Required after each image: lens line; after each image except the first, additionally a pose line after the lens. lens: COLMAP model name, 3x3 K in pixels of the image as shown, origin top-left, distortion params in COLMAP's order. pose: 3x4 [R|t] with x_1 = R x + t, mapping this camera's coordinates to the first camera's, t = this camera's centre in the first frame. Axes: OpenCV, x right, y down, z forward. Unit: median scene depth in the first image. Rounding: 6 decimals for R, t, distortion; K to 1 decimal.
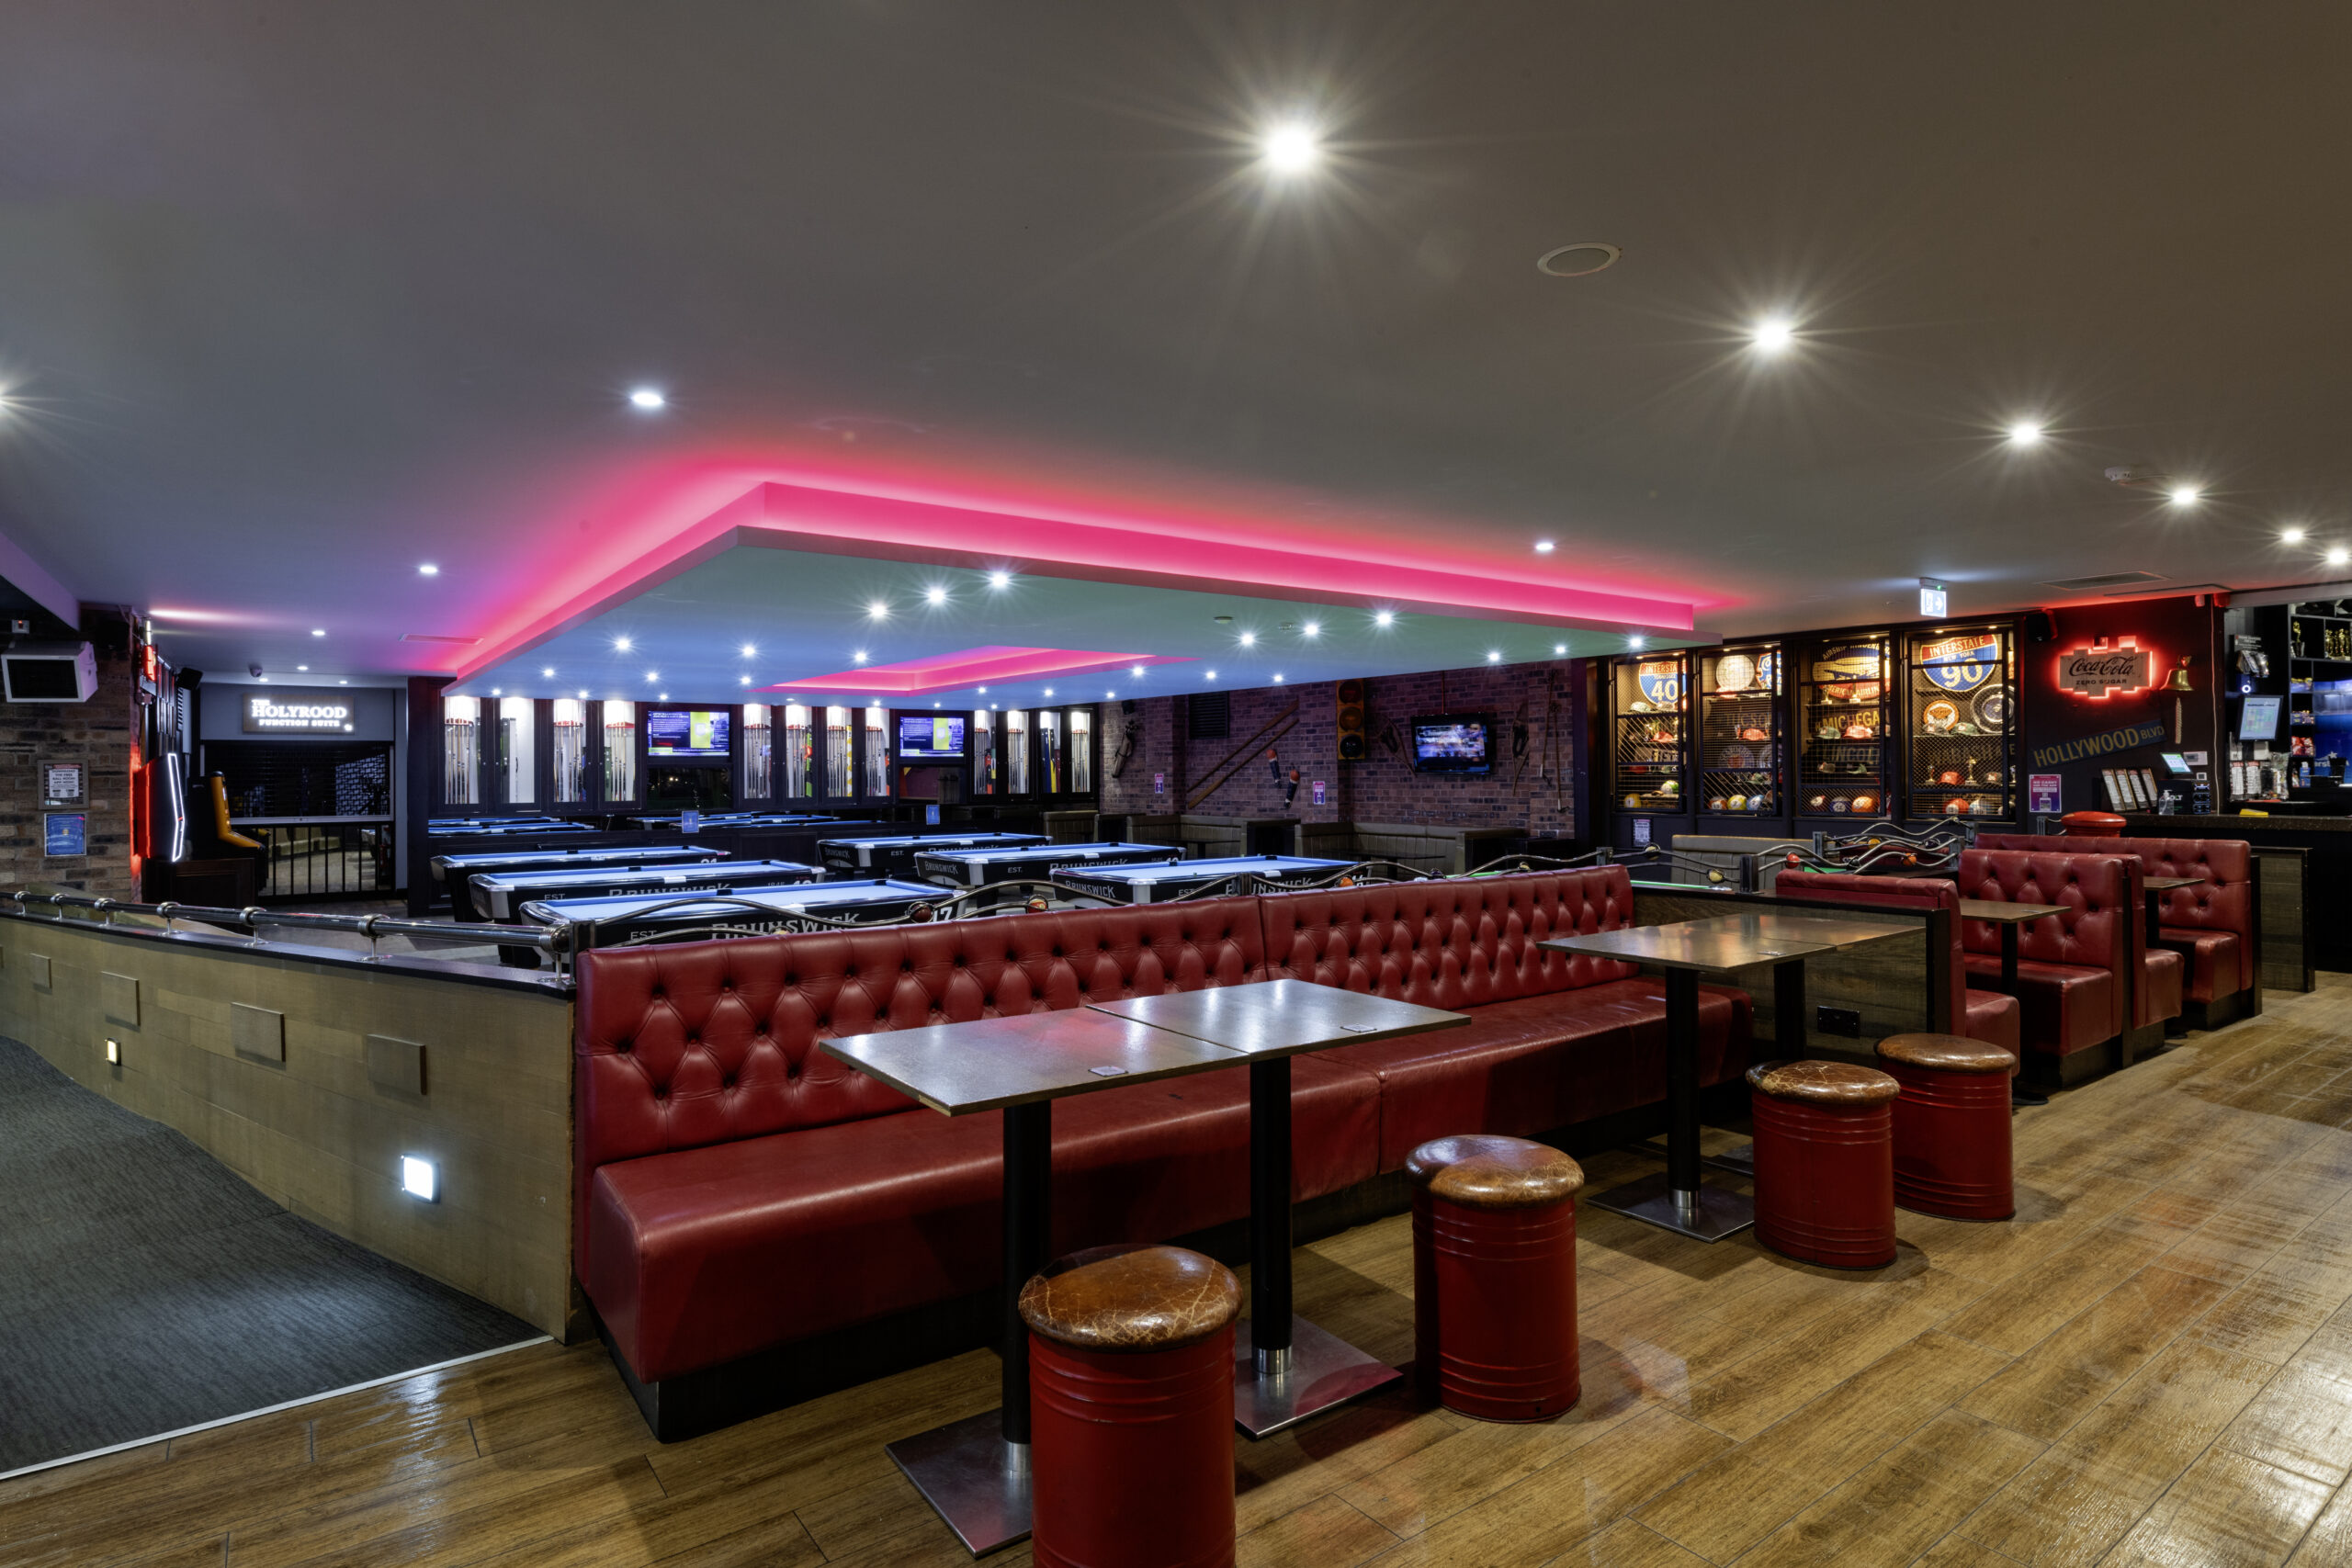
lens RADIAL K [[1247.7, 0, 1177.2], [0, 1247.7, 757.1], [0, 0, 1]] dist [0.017872, -0.000182]
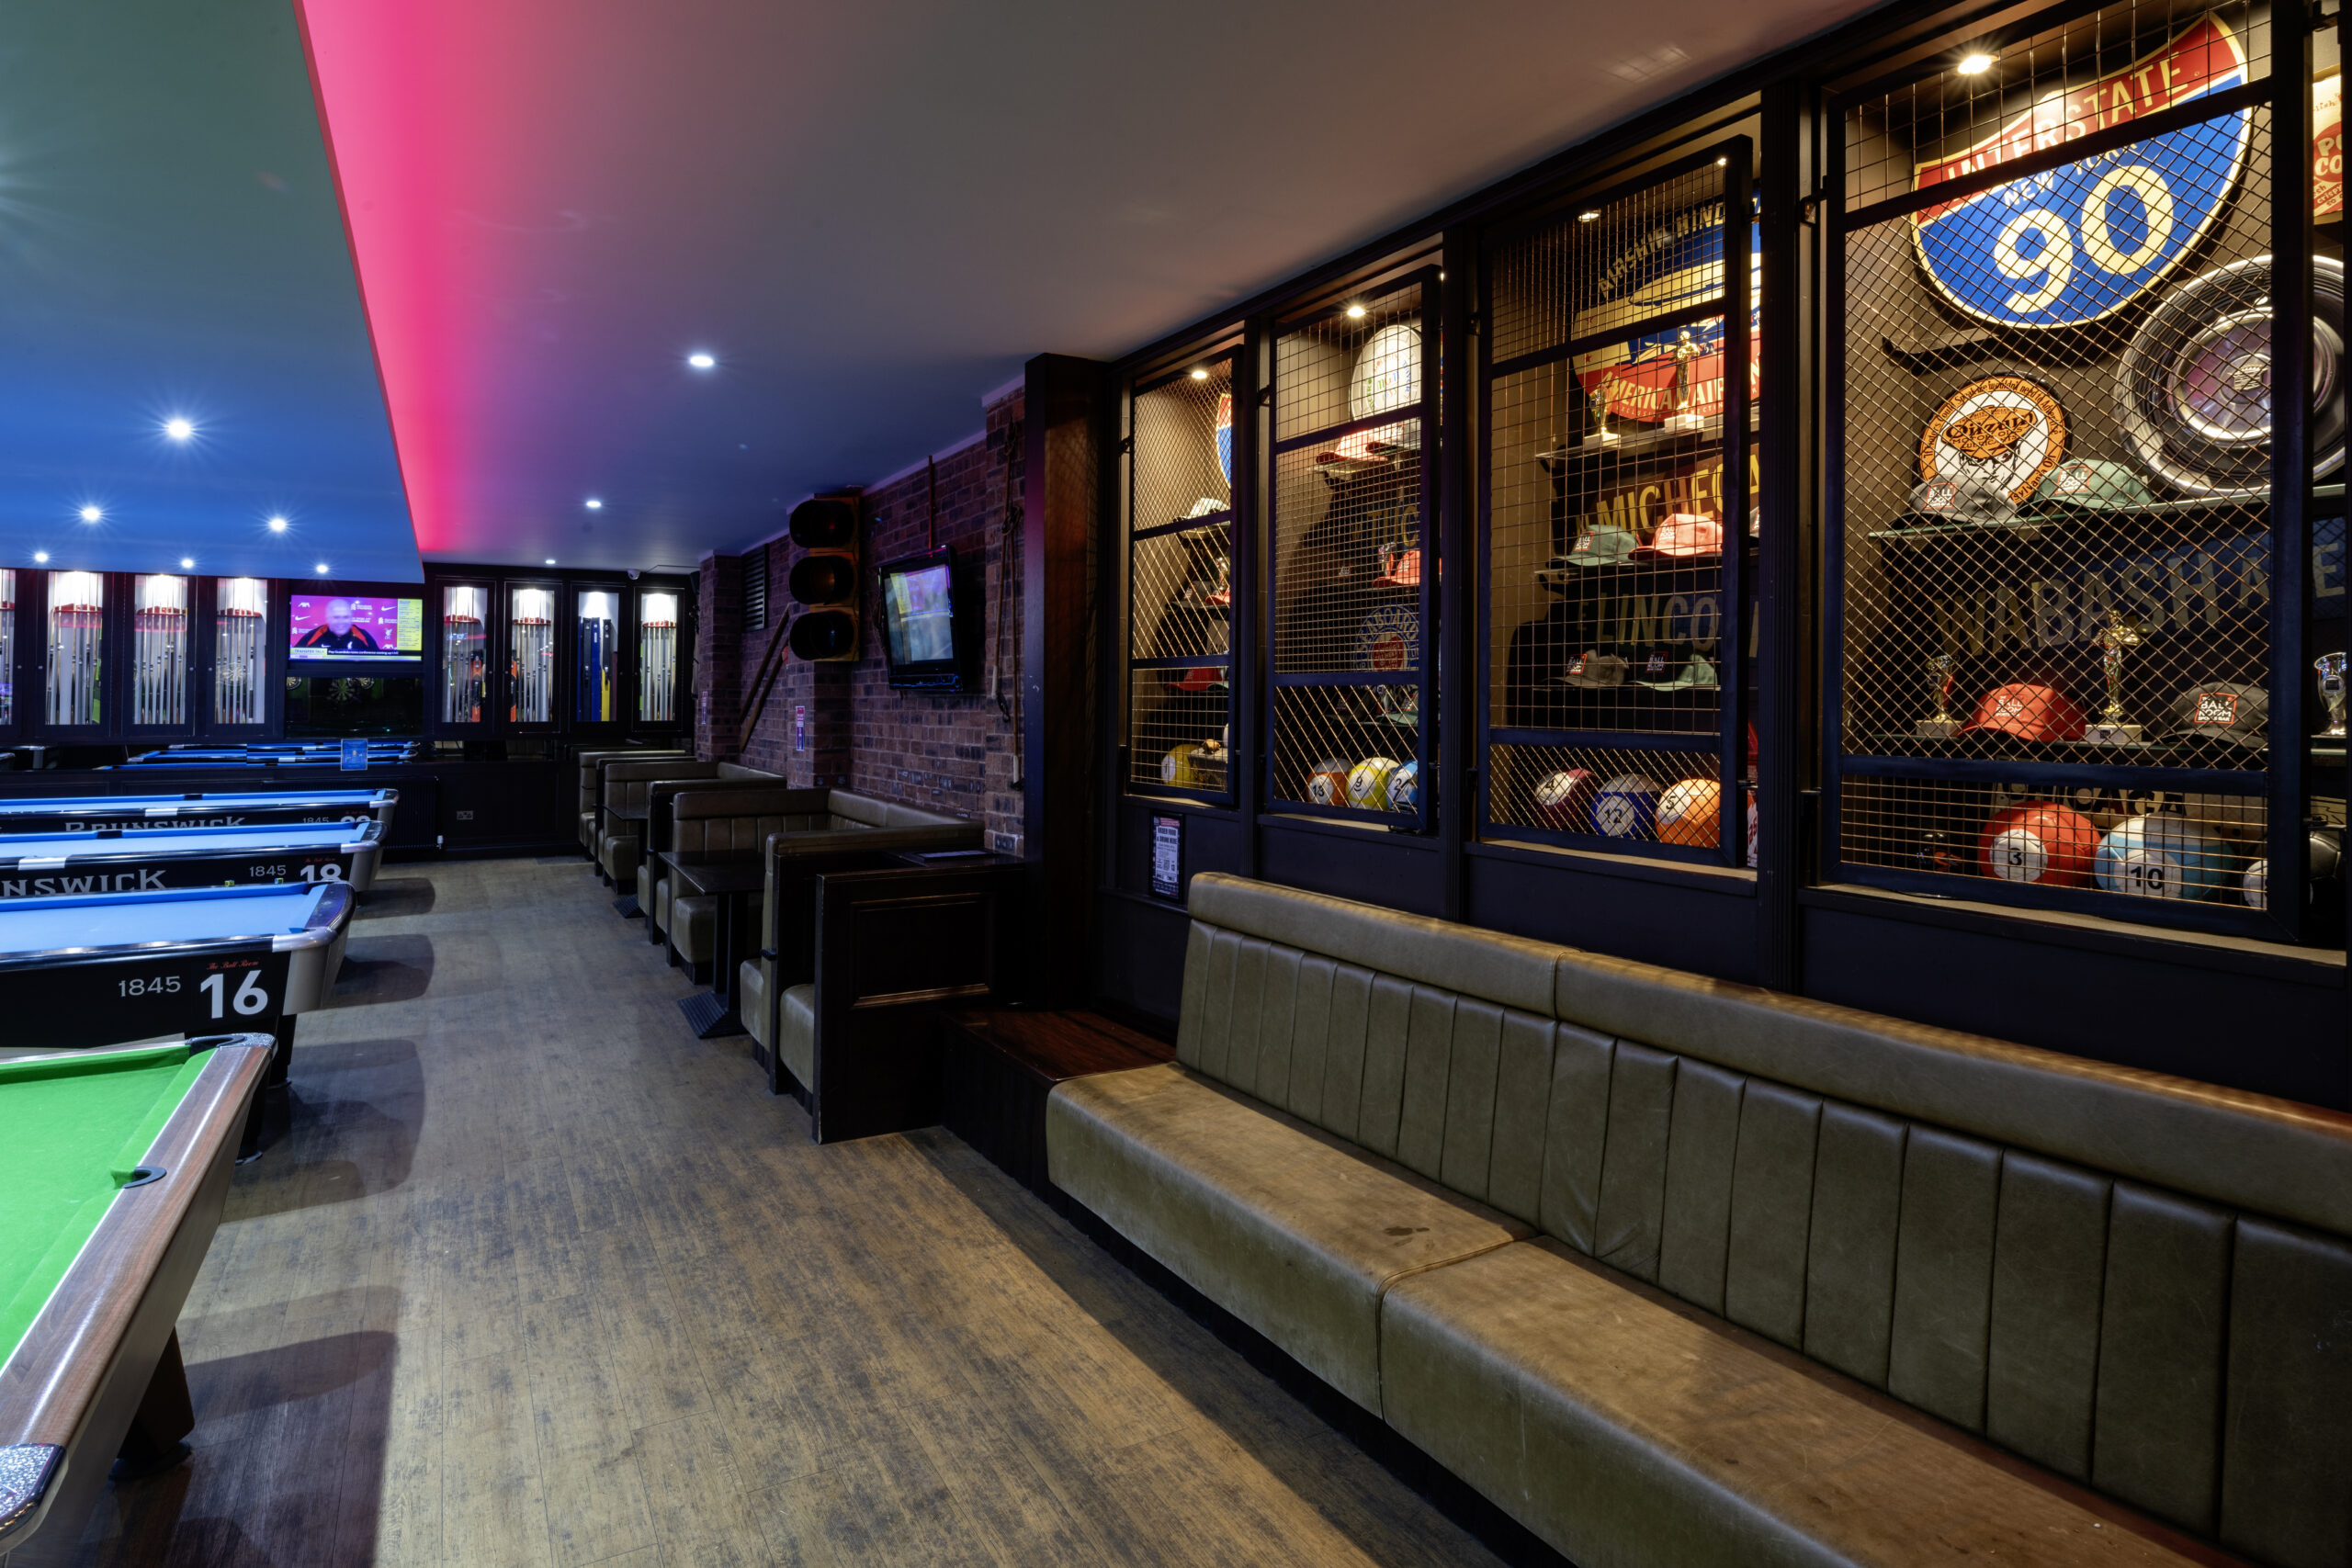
lens RADIAL K [[1274.2, 0, 1161.2], [0, 1274.2, 698.3], [0, 0, 1]] dist [-0.000522, -0.007519]
pose [[0.991632, 0.011366, -0.128598, 0.398320], [-0.009966, 0.999884, 0.011524, 0.010624], [0.128714, -0.010146, 0.991630, 0.610648]]
